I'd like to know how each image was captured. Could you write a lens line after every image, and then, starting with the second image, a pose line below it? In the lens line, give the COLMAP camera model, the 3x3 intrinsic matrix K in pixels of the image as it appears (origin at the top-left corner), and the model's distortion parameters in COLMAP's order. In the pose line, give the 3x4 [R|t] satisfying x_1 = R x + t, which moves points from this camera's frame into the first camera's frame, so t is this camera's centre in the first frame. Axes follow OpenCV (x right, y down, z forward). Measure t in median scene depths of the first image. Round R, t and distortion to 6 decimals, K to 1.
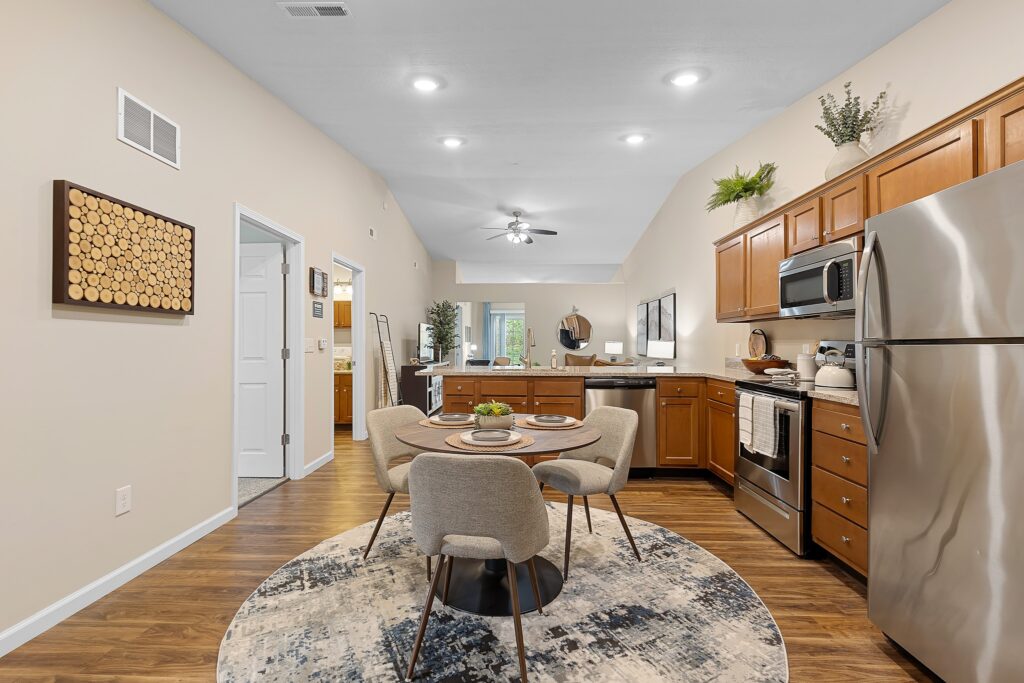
lens RADIAL K [[466.4, 0, 503.9], [0, 466.4, 342.0], [0, 0, 1]] dist [0.008042, -0.000606]
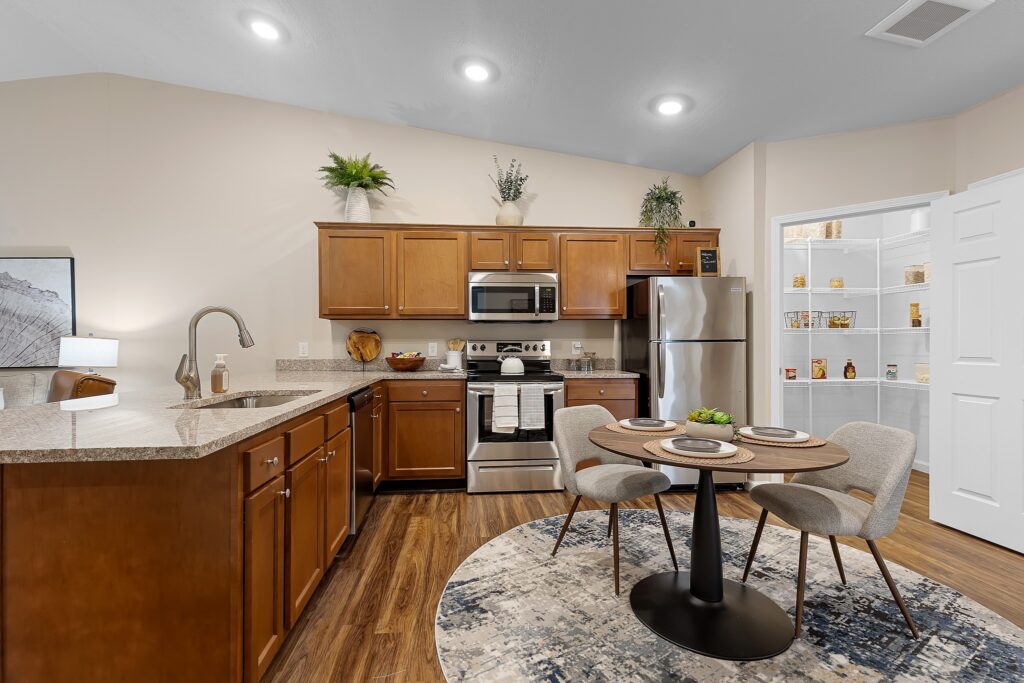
lens RADIAL K [[466.4, 0, 508.8], [0, 466.4, 345.6], [0, 0, 1]] dist [0.008042, -0.000606]
pose [[-0.132508, -0.006270, 0.991162, -0.705218], [-0.001864, 0.999980, 0.006077, 0.005592], [-0.991180, -0.001042, -0.132517, 1.258792]]
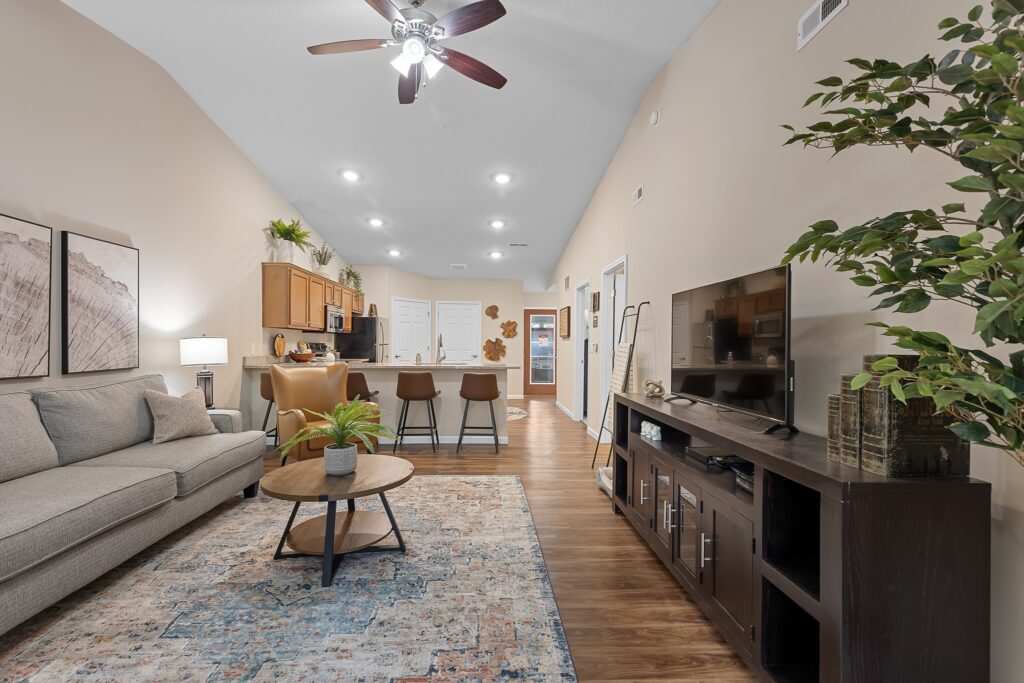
lens RADIAL K [[466.4, 0, 513.2], [0, 466.4, 346.8], [0, 0, 1]] dist [0.008042, -0.000606]
pose [[-0.996246, -0.011153, -0.085842, -0.058665], [-0.010787, 0.999931, -0.004728, 0.015797], [0.085889, -0.003785, -0.996298, 3.743558]]
